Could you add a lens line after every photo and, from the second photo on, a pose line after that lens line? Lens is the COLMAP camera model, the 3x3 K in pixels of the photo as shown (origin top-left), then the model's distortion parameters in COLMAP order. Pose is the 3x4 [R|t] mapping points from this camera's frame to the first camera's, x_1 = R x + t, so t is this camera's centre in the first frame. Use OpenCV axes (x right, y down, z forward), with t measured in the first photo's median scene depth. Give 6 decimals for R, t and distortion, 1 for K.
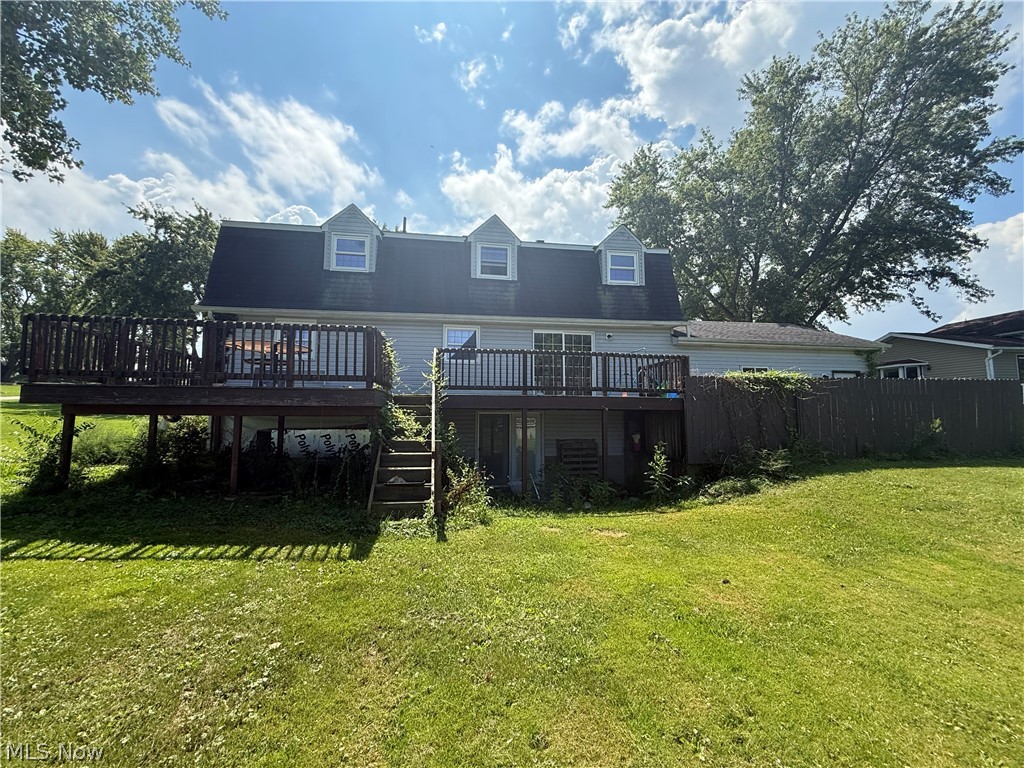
lens RADIAL K [[409.9, 0, 511.2], [0, 409.9, 387.5], [0, 0, 1]] dist [-0.001502, 0.000504]
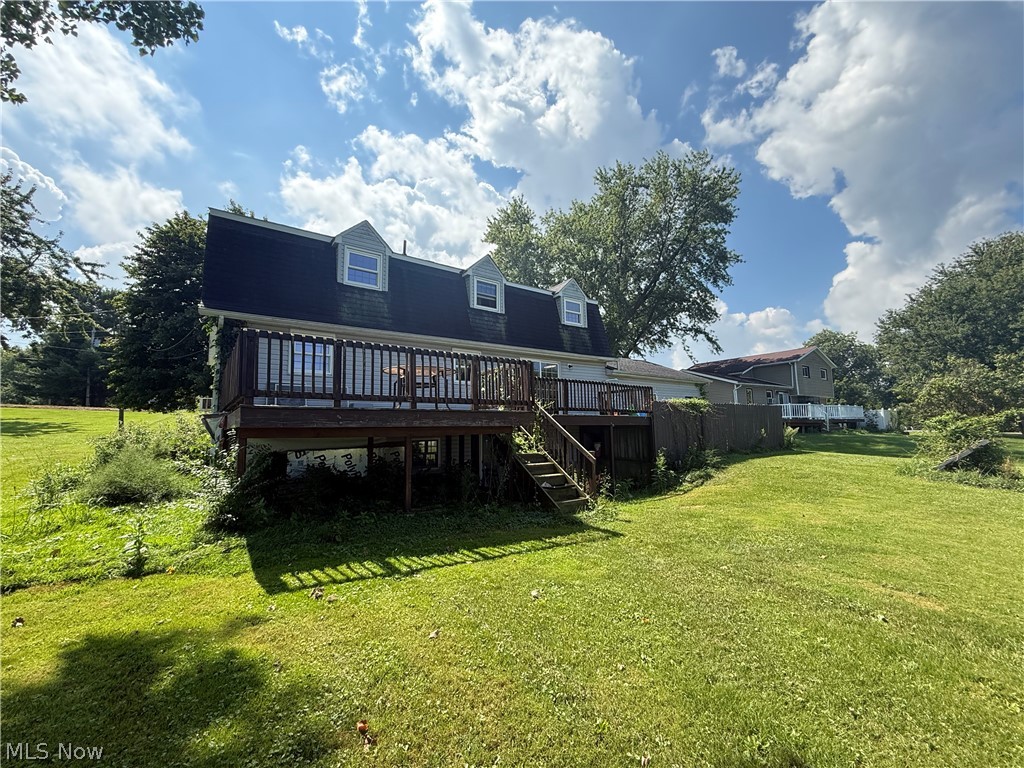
lens RADIAL K [[409.9, 0, 514.2], [0, 409.9, 384.3], [0, 0, 1]] dist [-0.001502, 0.000504]
pose [[0.887564, 0.034339, 0.459403, -0.488259], [-0.016103, 0.998921, -0.043555, -0.012317], [-0.460403, 0.031260, 0.887160, -0.034853]]
